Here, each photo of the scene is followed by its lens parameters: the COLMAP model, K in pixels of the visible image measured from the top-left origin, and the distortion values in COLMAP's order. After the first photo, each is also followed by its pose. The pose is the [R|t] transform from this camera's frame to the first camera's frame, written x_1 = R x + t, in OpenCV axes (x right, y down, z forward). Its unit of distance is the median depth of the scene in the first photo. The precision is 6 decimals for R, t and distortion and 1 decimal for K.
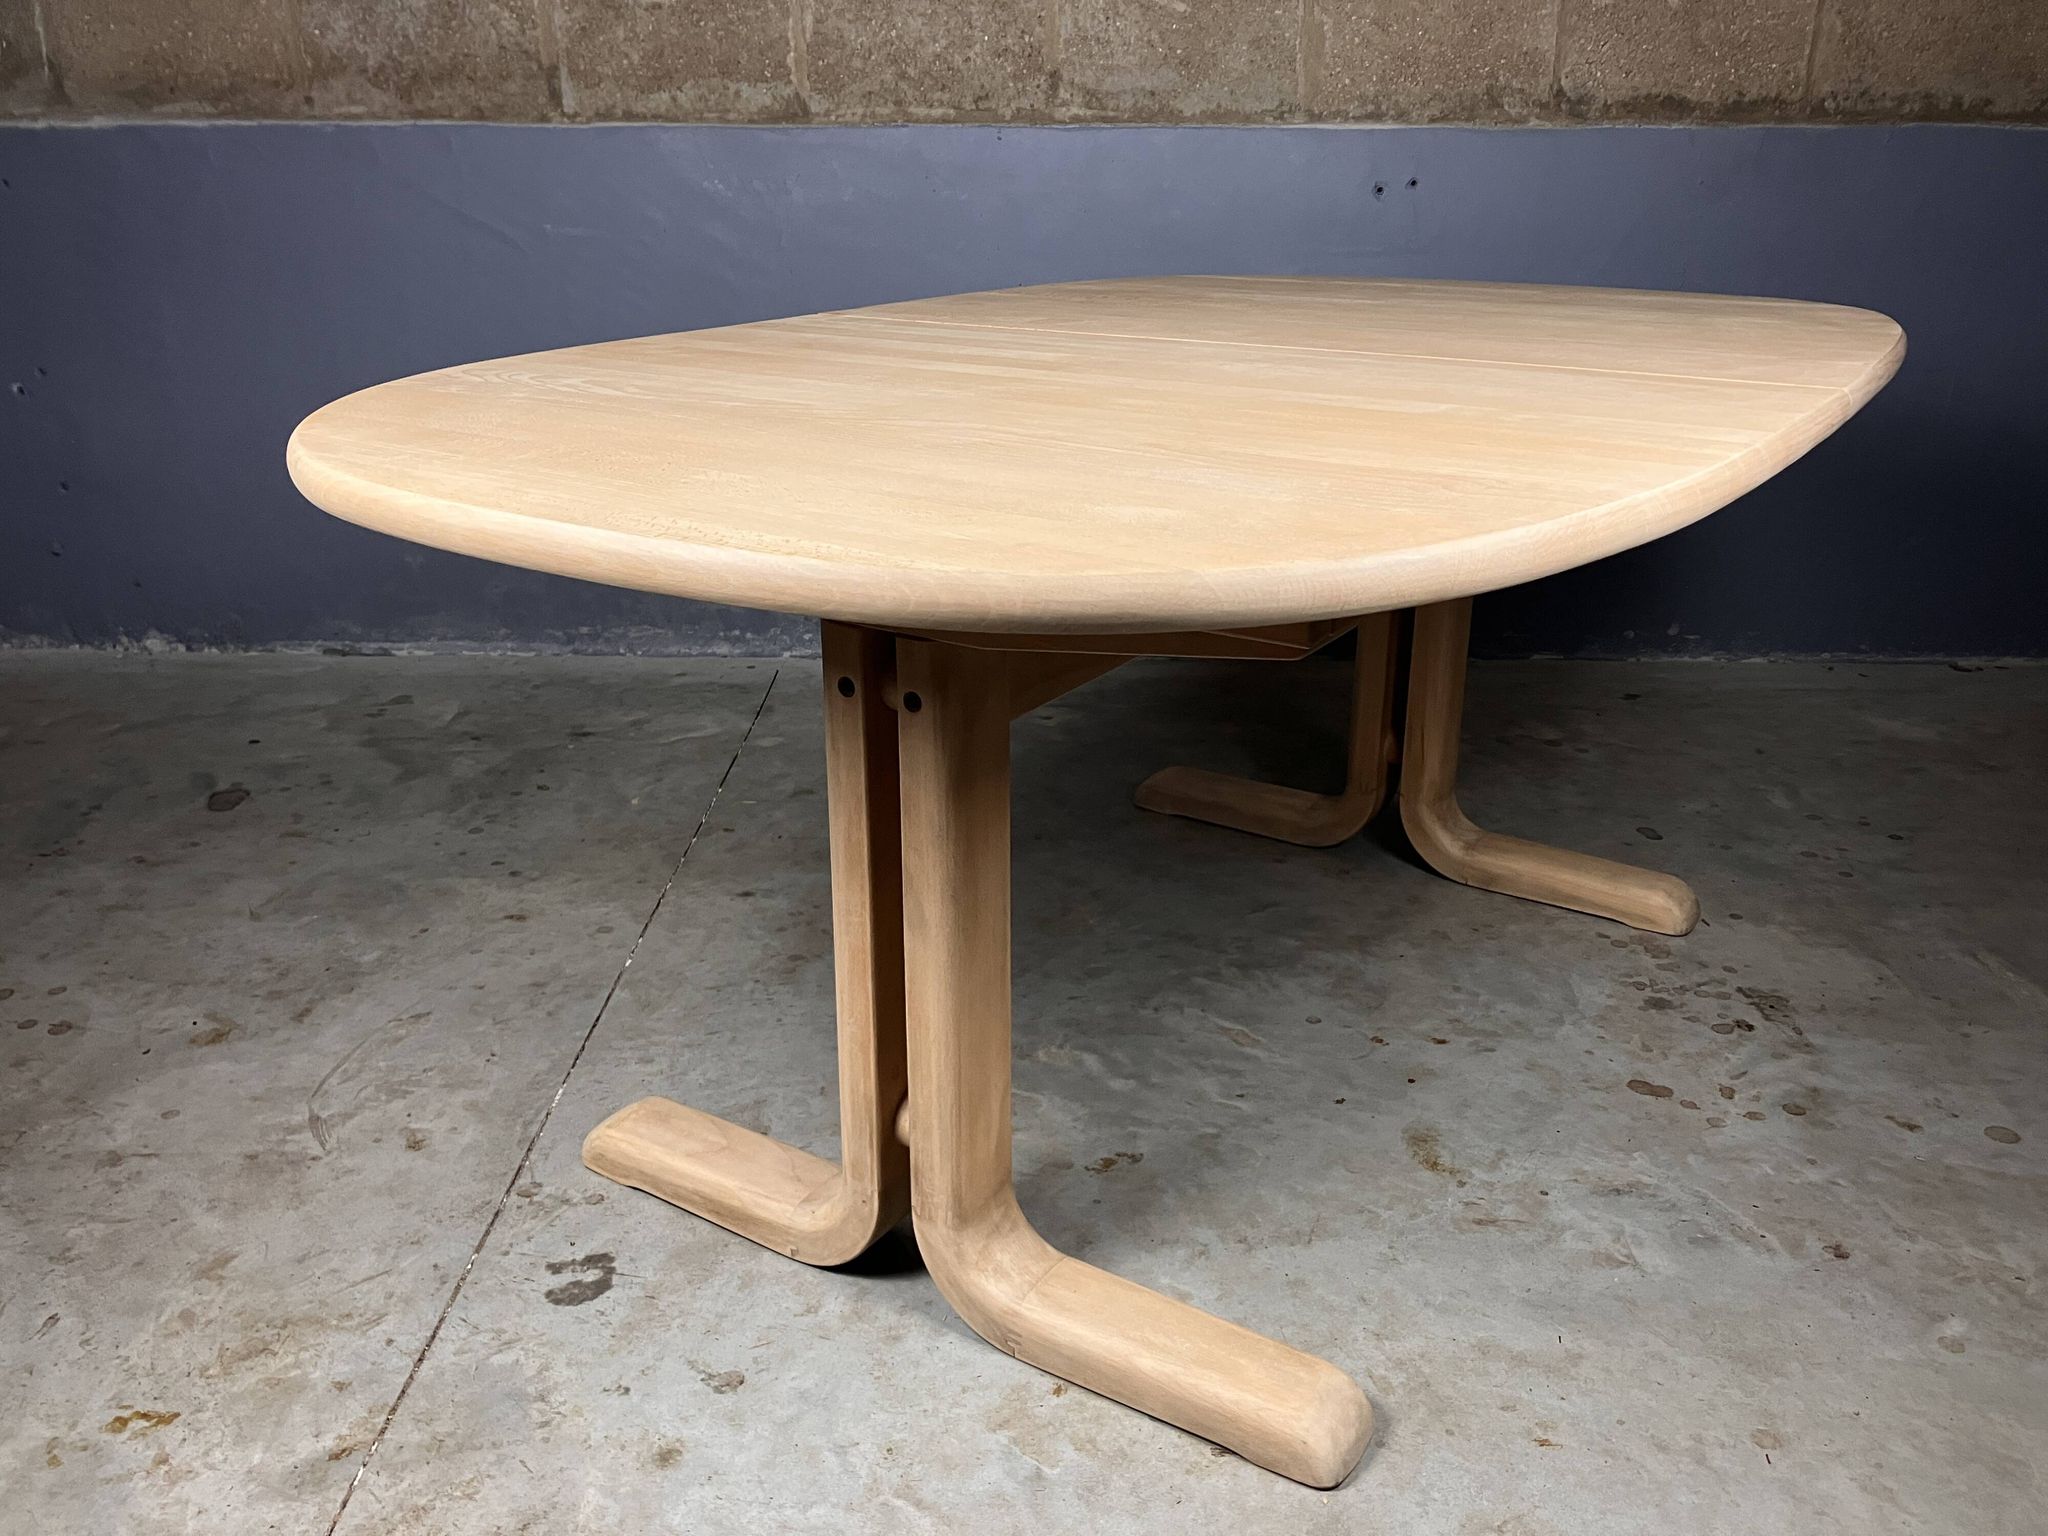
lens RADIAL K [[1697.1, 0, 1026.9], [0, 1697.1, 761.3], [0, 0, 1]] dist [-0.001248, 0.025459]
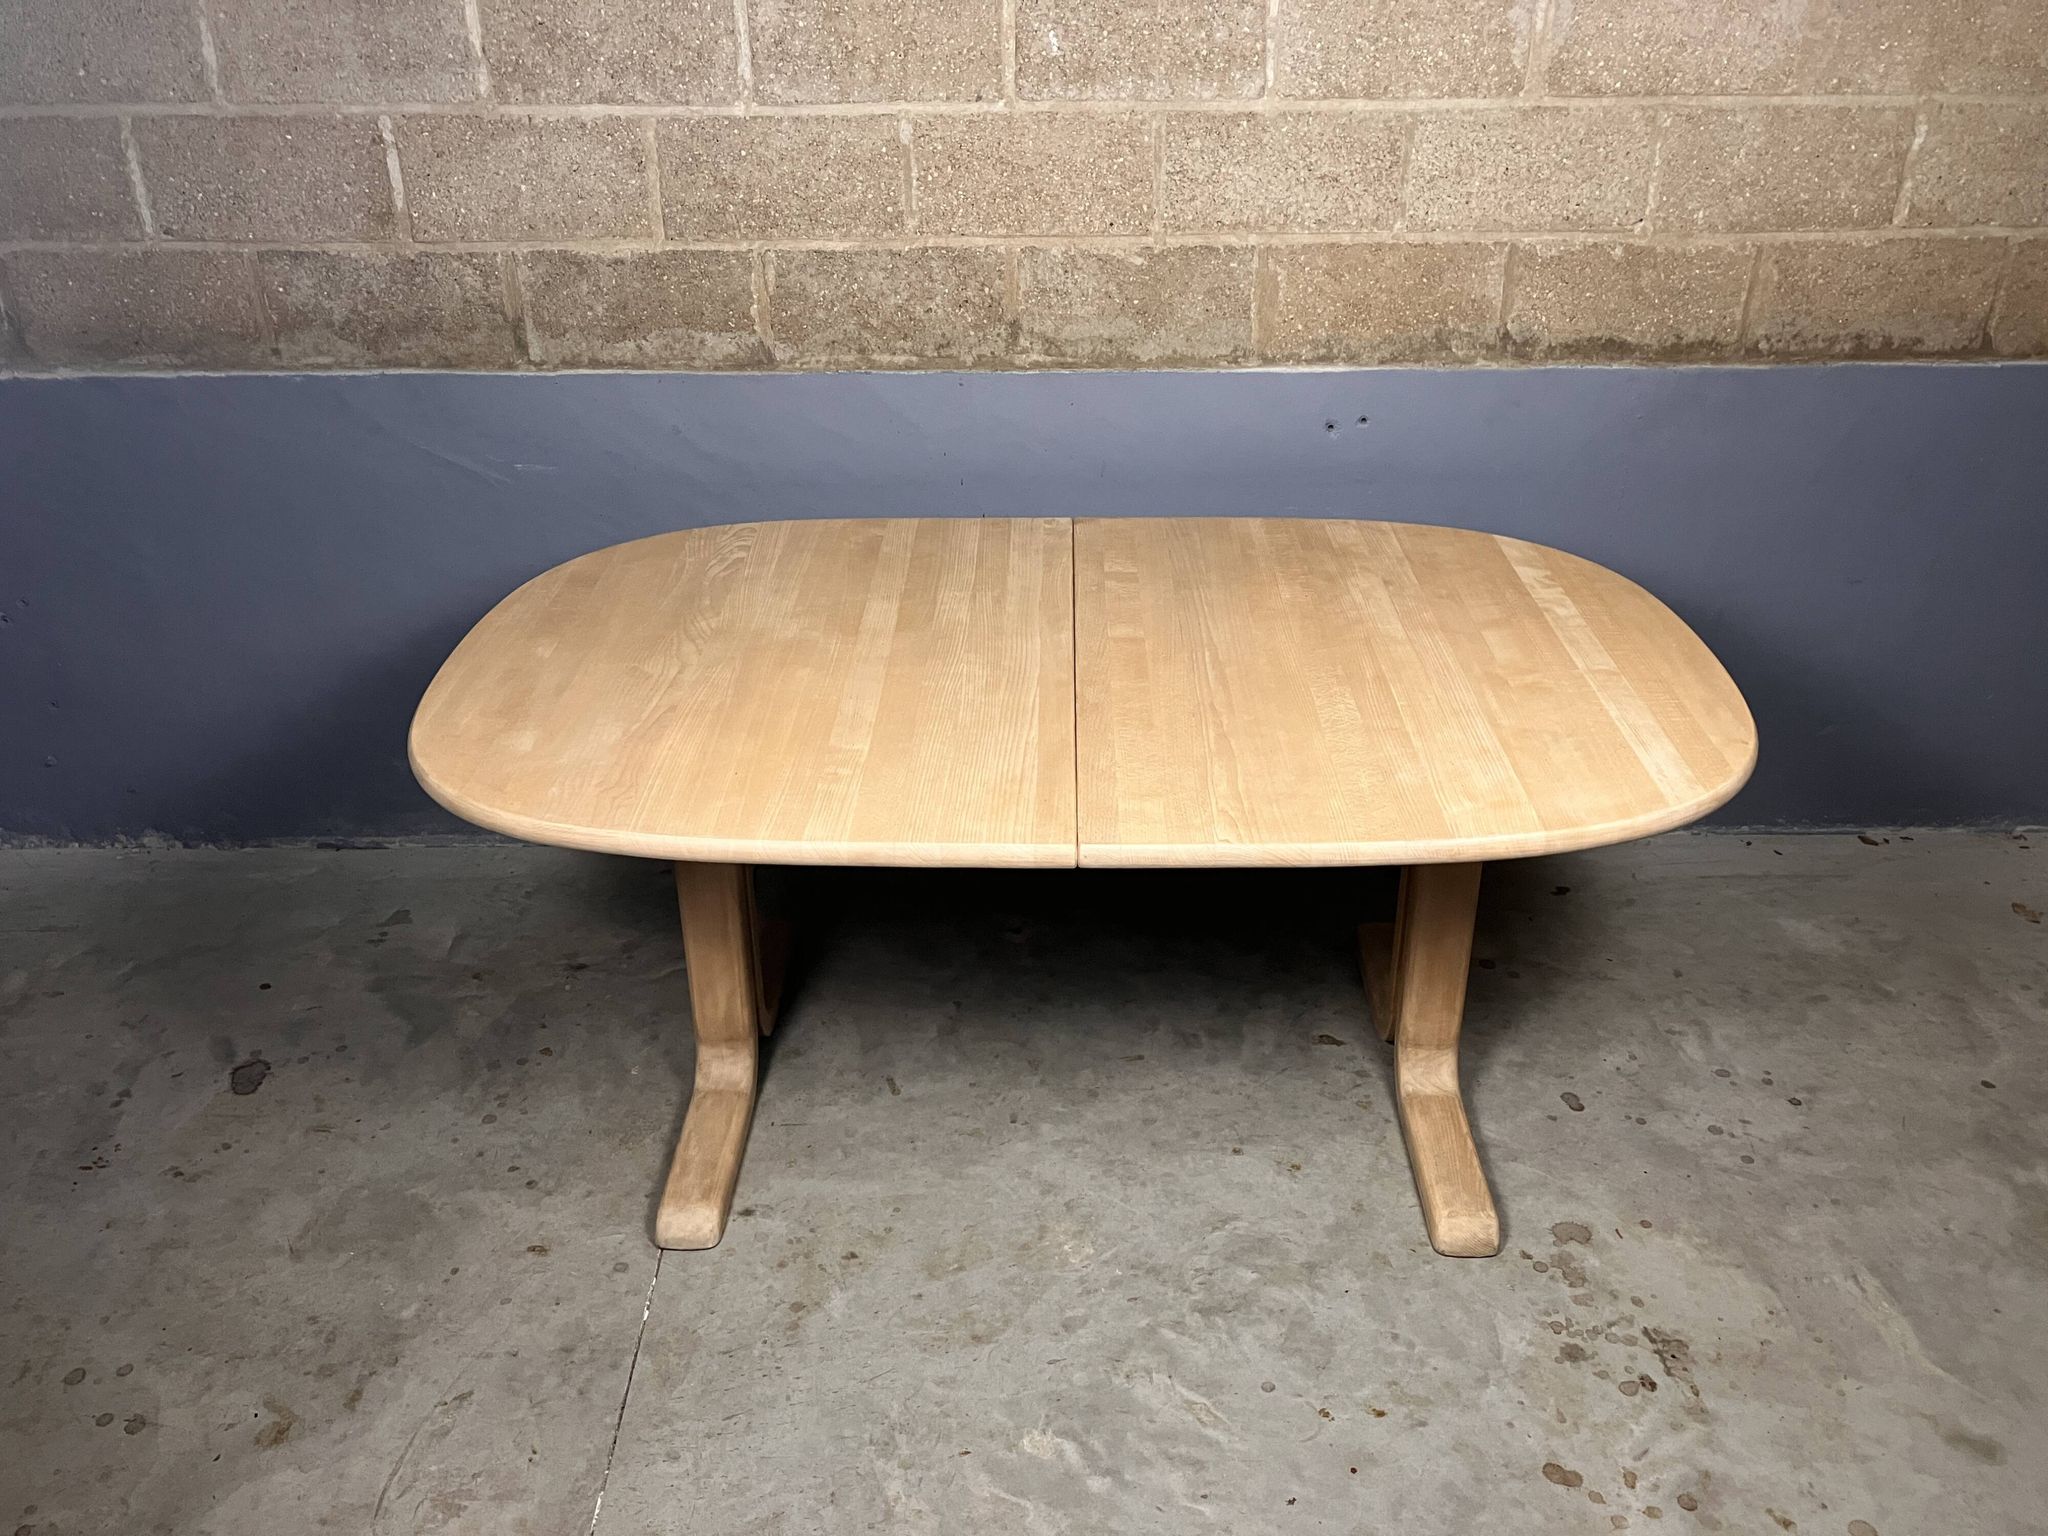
lens RADIAL K [[1687.1, 0, 1021.2], [0, 1687.1, 752.1], [0, 0, 1]] dist [0.002990, 0.025354]
pose [[0.999519, -0.017440, 0.025628, -0.014523], [0.014283, 0.992838, 0.118610, -0.389194], [-0.027513, -0.118187, 0.992610, -0.052519]]
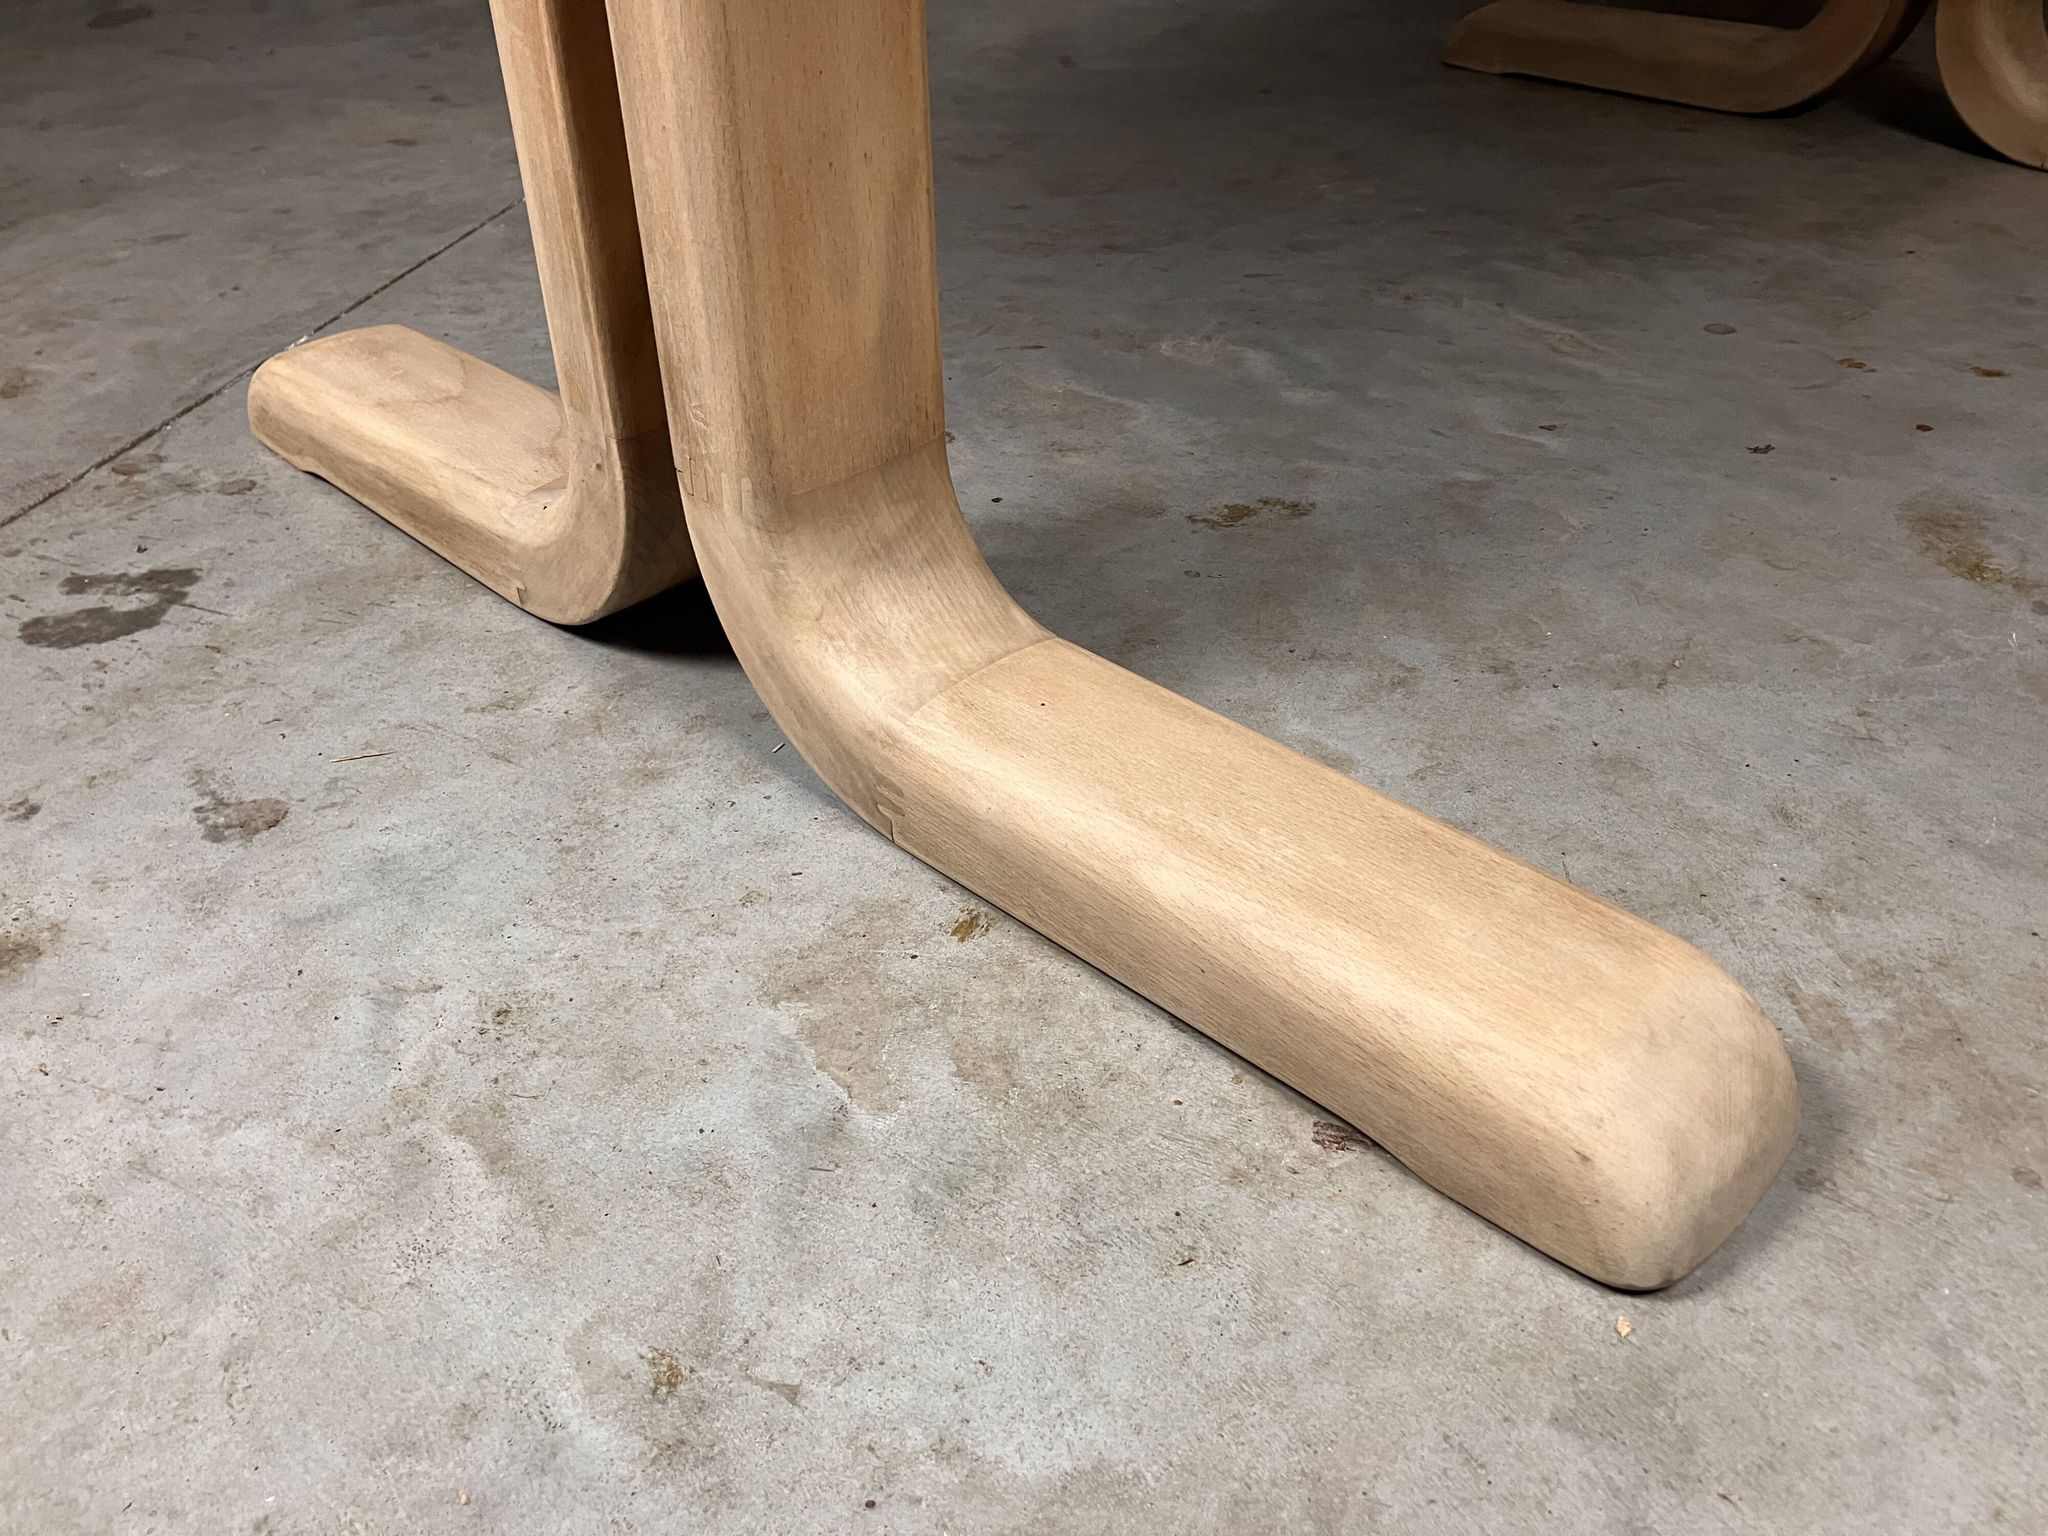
lens RADIAL K [[1696.8, 0, 1029.5], [0, 1696.8, 761.6], [0, 0, 1]] dist [-0.005031, 0.036723]
pose [[0.978710, 0.104582, -0.176604, 0.069158], [-0.058560, 0.966965, 0.248091, 0.160522], [0.196716, -0.232467, 0.952503, 0.435933]]
